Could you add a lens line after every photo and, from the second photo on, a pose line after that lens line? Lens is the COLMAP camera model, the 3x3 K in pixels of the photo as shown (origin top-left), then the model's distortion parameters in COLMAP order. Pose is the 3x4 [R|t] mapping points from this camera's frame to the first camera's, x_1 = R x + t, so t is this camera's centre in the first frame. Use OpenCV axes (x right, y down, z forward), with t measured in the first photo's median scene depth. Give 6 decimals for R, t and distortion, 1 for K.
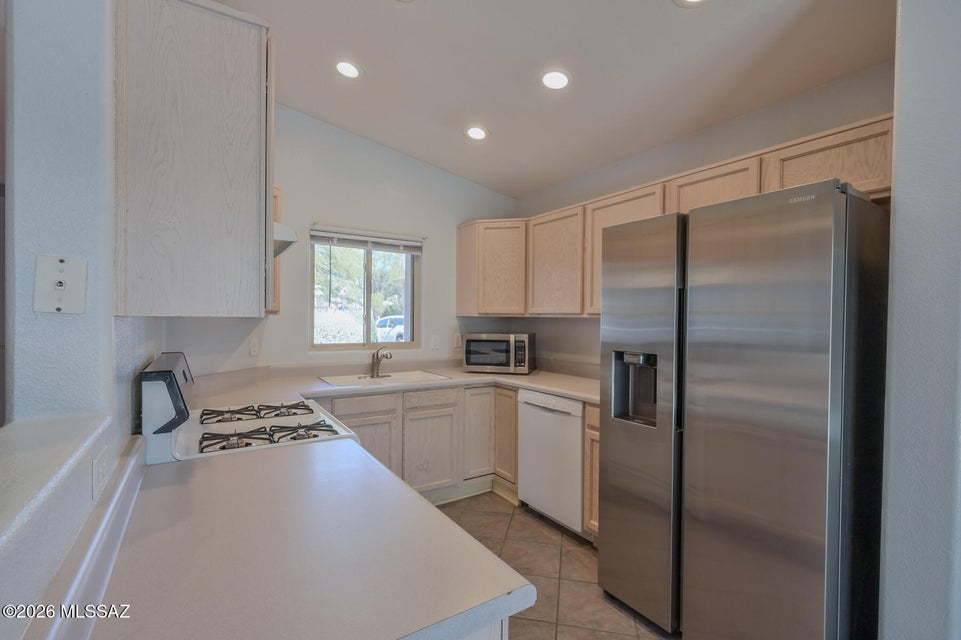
lens RADIAL K [[438.3, 0, 483.4], [0, 438.3, 321.7], [0, 0, 1]] dist [-0.000297, -0.000031]
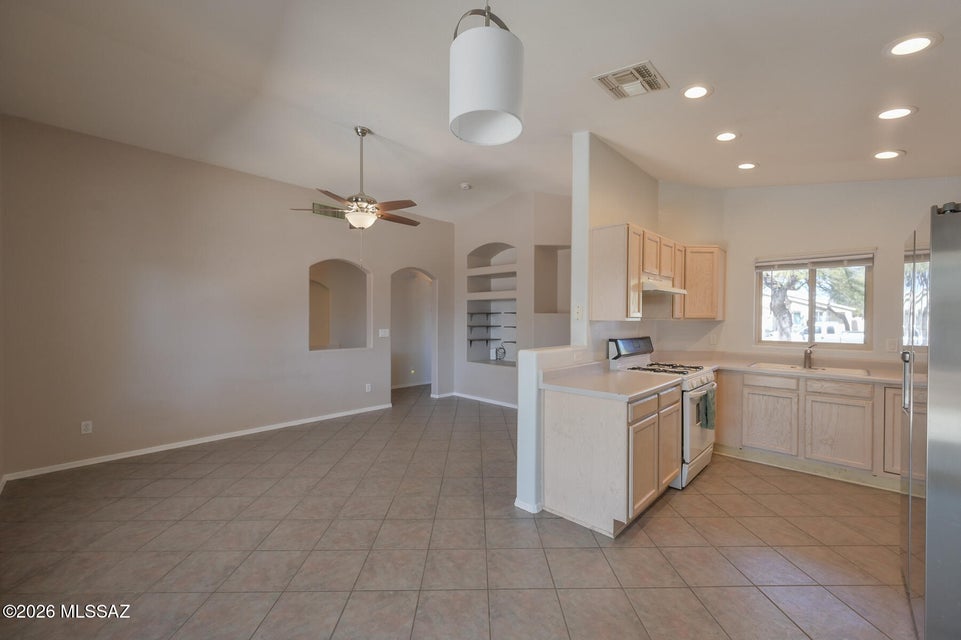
lens RADIAL K [[382.6, 0, 481.5], [0, 382.6, 321.8], [0, 0, 1]] dist [0.002424, 0.000080]
pose [[0.229784, -0.000143, -0.973242, 0.634842], [-0.013440, 0.999904, -0.003320, 0.006407], [0.973149, 0.013844, 0.229760, -0.190402]]
